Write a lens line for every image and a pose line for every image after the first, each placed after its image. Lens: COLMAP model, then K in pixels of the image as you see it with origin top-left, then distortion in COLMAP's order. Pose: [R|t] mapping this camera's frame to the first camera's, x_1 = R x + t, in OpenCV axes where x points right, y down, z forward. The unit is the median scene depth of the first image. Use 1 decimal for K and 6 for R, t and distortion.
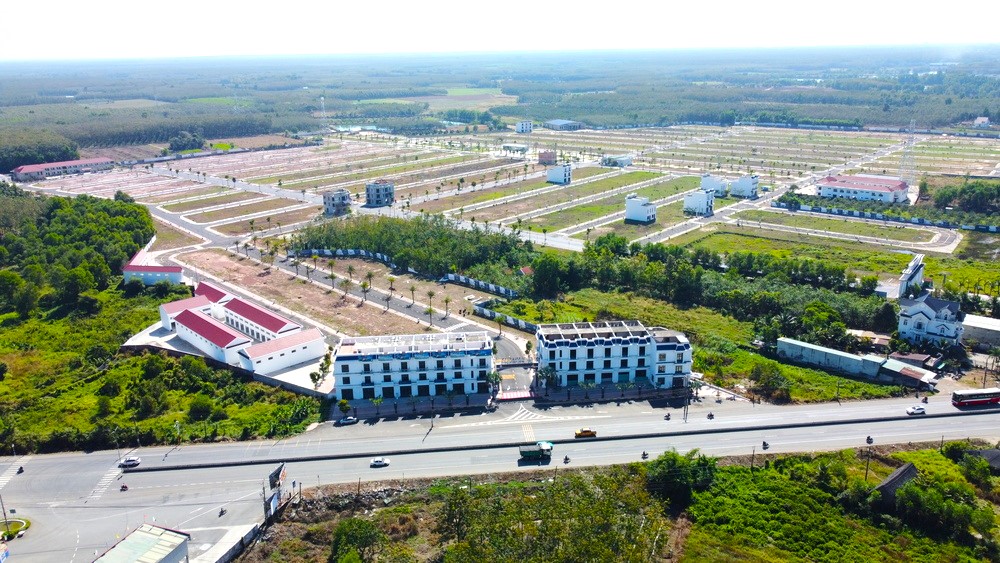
lens RADIAL K [[750.6, 0, 500.0], [0, 750.6, 281.5], [0, 0, 1]] dist [-0.000566, 0.005136]
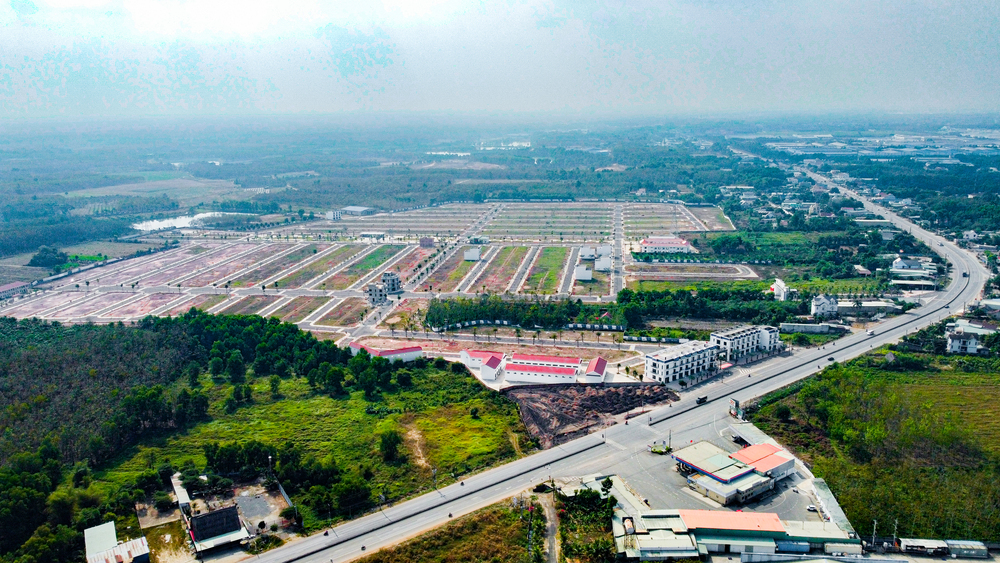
lens RADIAL K [[750.6, 0, 500.0], [0, 750.6, 281.5], [0, 0, 1]] dist [-0.000566, 0.005136]
pose [[0.849270, -0.117504, 0.514717, -1.442577], [0.156203, 0.987195, -0.032366, -0.102540], [-0.504323, 0.107888, 0.856749, -0.464730]]
